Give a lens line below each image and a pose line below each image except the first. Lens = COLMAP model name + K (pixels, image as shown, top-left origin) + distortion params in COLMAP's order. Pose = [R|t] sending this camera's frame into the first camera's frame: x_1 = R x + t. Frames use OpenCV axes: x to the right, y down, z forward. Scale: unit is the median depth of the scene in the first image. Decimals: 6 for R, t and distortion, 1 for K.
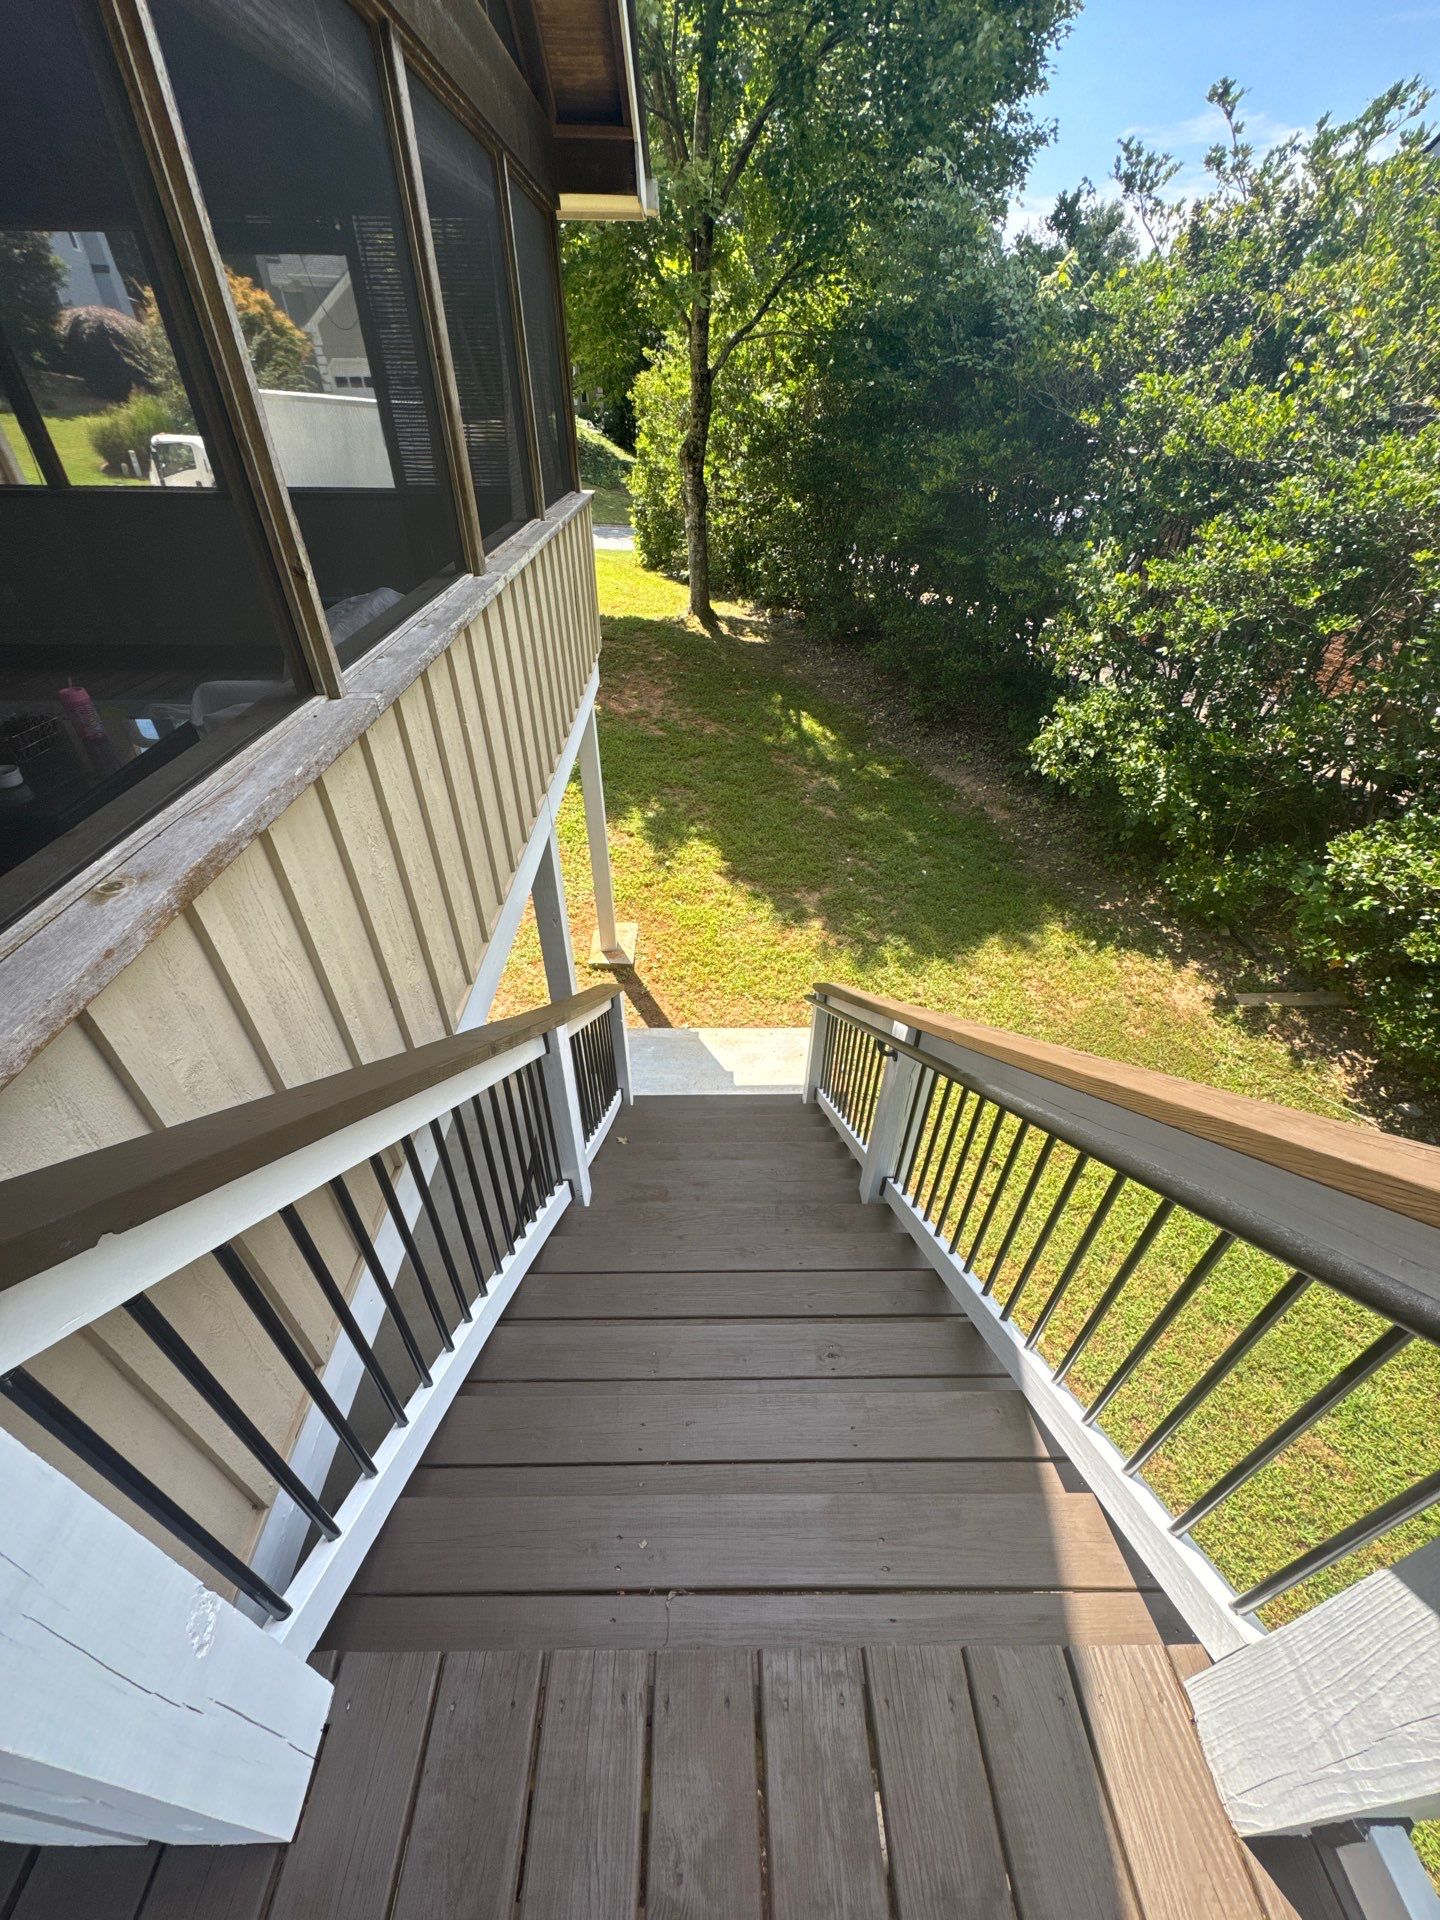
lens RADIAL K [[758.4, 0, 718.4], [0, 758.4, 949.2], [0, 0, 1]] dist [-0.000856, -0.000127]
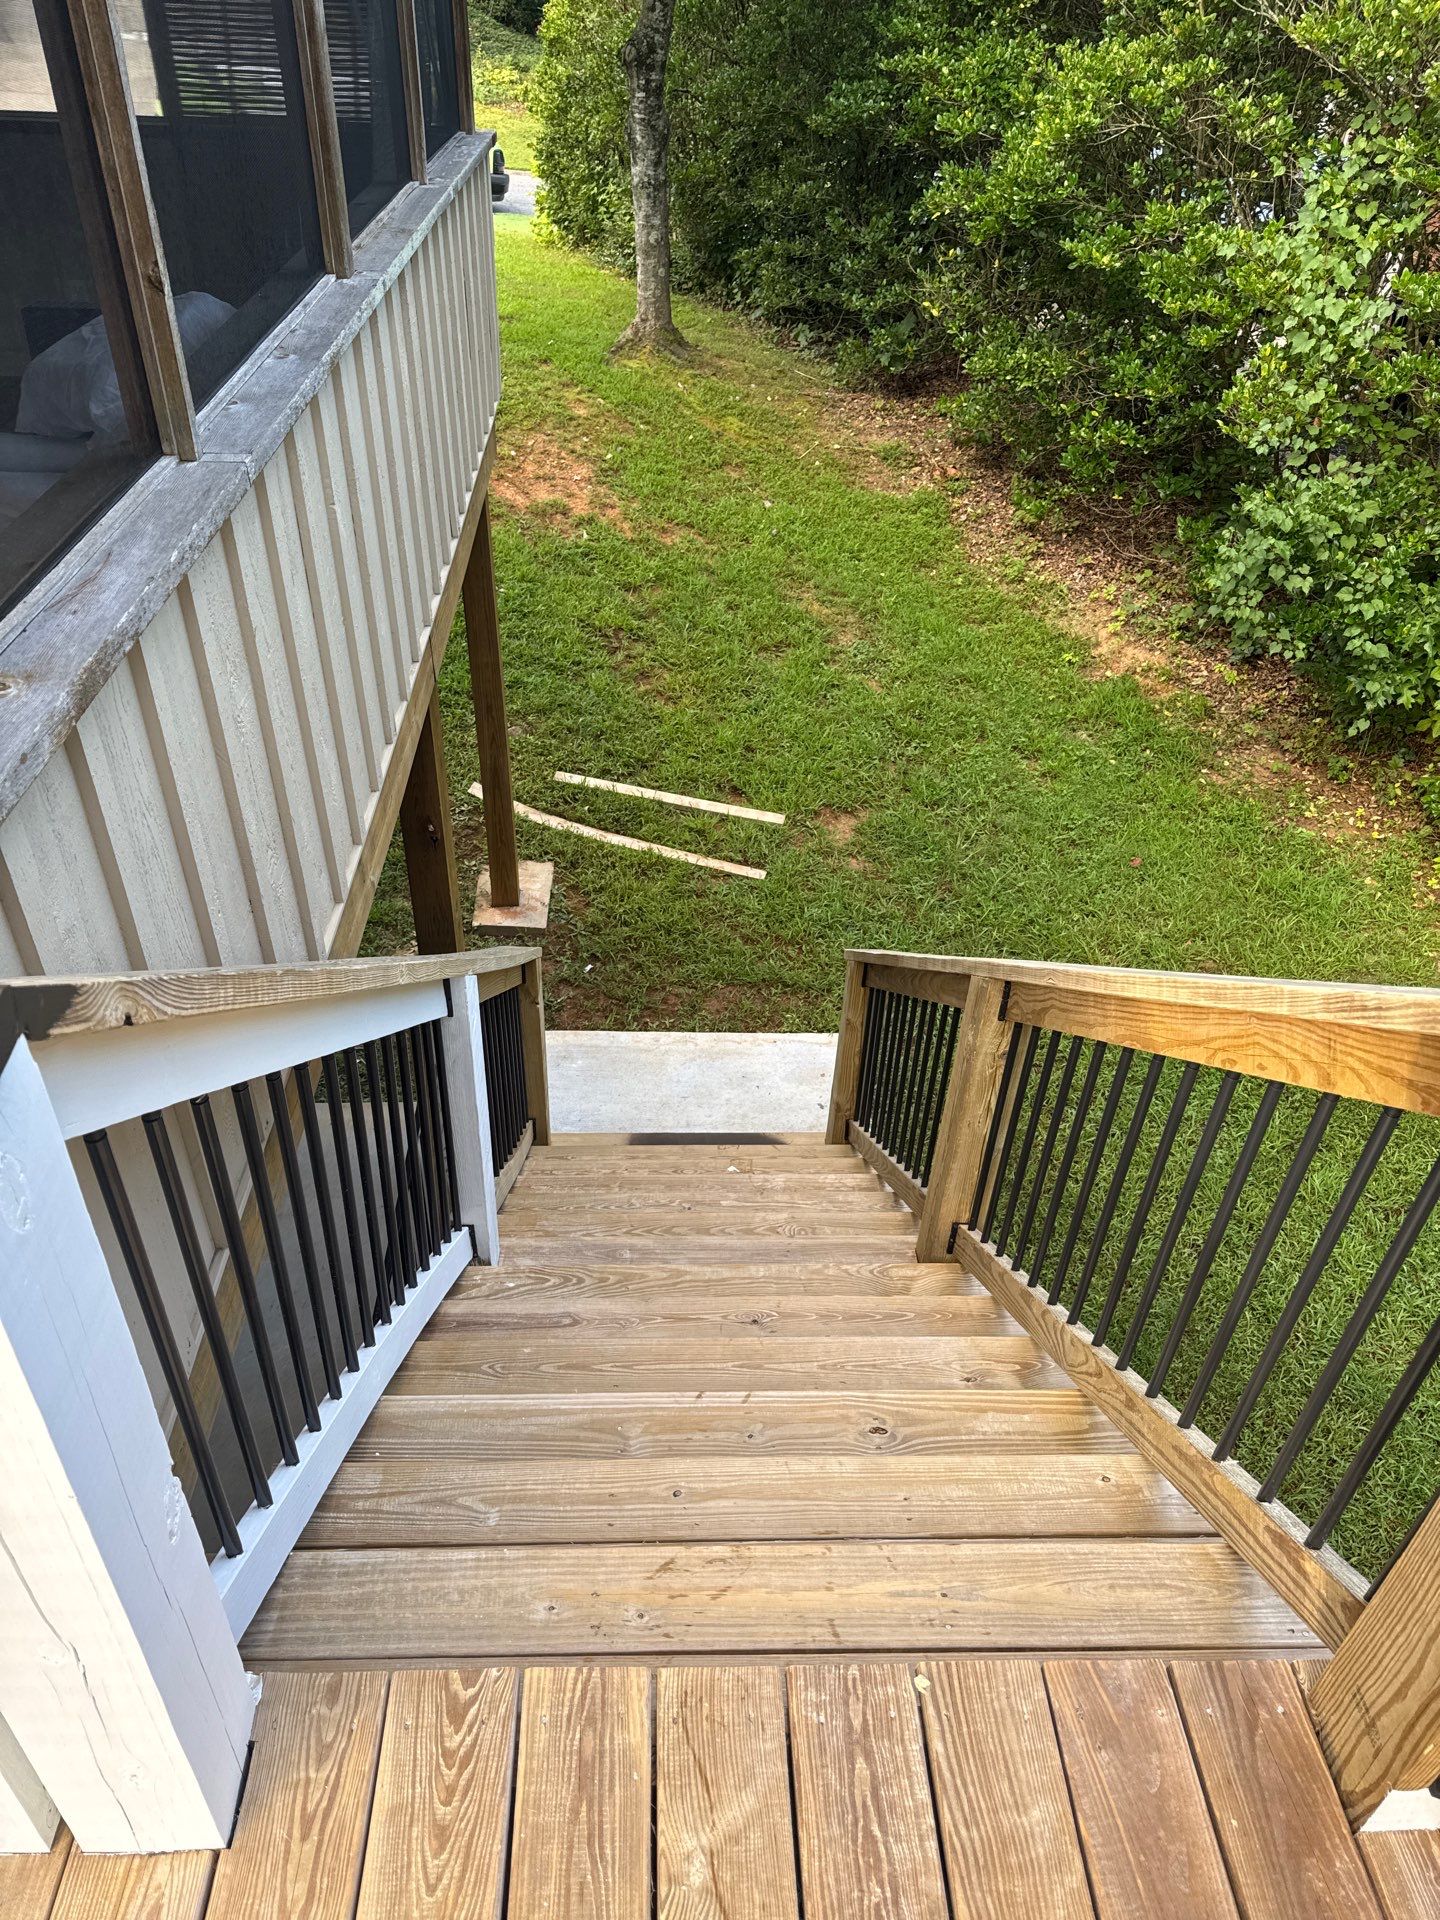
lens RADIAL K [[1322.7, 0, 720.0], [0, 1322.7, 960.0], [0, 0, 1]] dist [0.000940, -0.001002]
pose [[0.999356, 0.010339, 0.034355, -0.029218], [-0.011135, 0.999672, 0.023054, 0.058352], [-0.034105, -0.023422, 0.999144, -0.150168]]
